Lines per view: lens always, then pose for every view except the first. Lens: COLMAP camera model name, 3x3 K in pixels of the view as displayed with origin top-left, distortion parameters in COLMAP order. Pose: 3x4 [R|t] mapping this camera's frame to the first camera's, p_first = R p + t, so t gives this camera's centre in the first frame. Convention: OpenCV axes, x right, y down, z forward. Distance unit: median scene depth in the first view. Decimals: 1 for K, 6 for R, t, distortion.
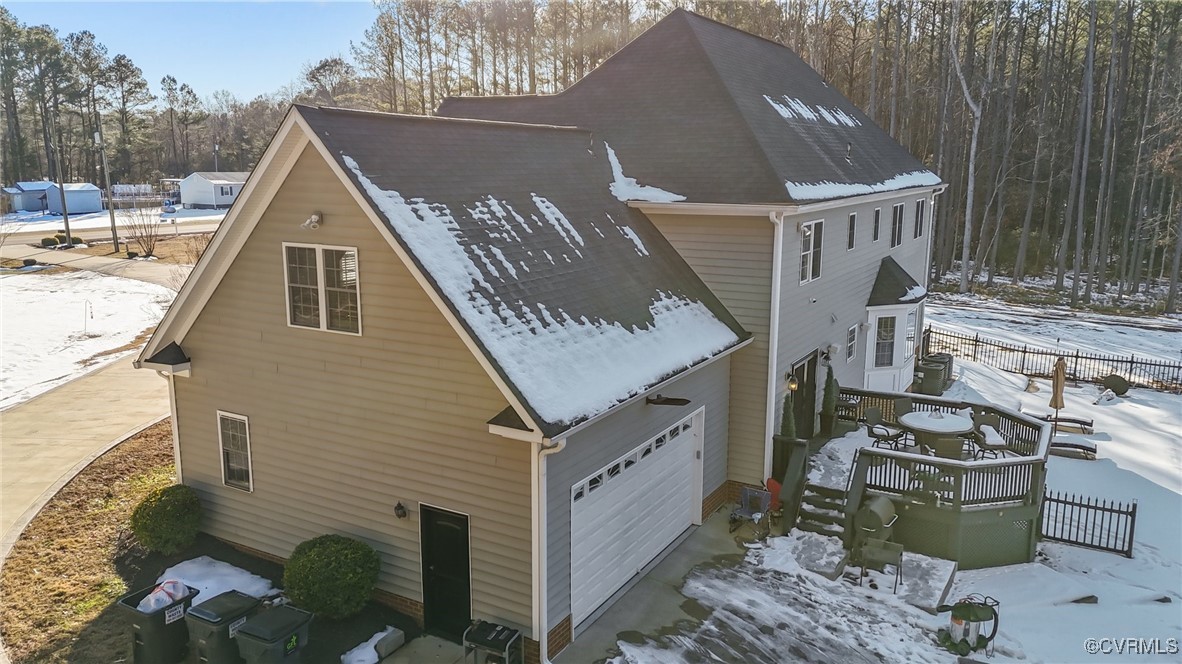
lens RADIAL K [[852.4, 0, 590.8], [0, 852.4, 329.8], [0, 0, 1]] dist [0.039023, -0.013350]
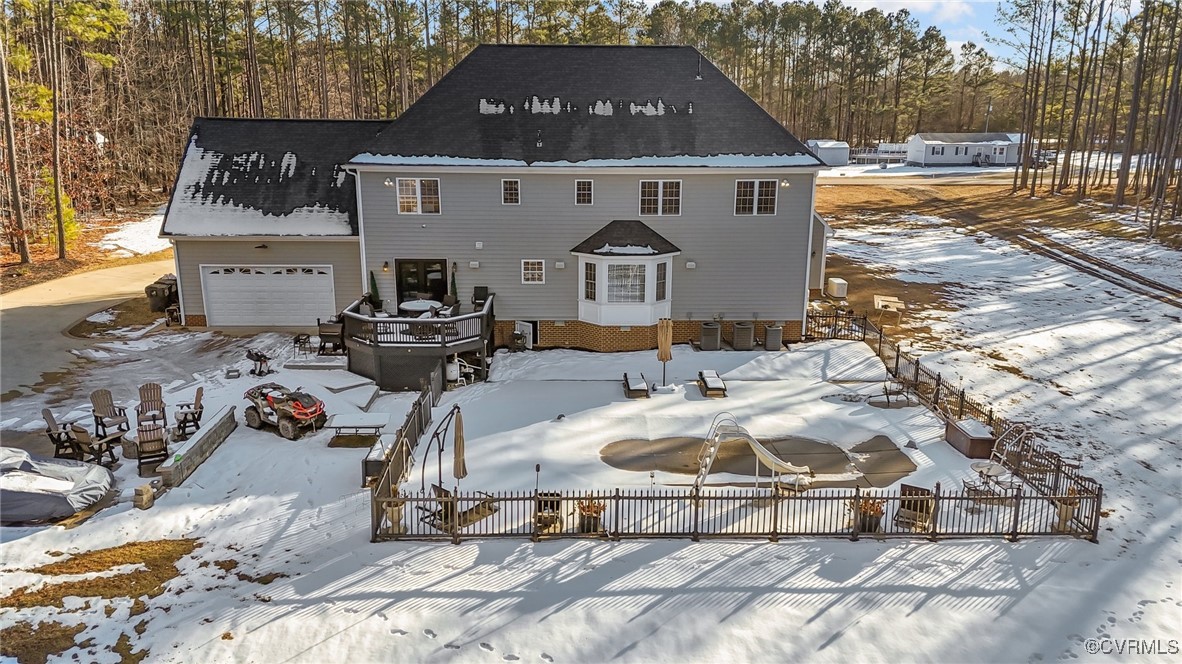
lens RADIAL K [[852.4, 0, 589.5], [0, 852.4, 332.2], [0, 0, 1]] dist [0.039023, -0.013350]
pose [[0.511883, 0.210497, -0.832867, 1.446417], [-0.167907, 0.975331, 0.143307, -0.097613], [0.842486, 0.066488, 0.534599, 0.314986]]
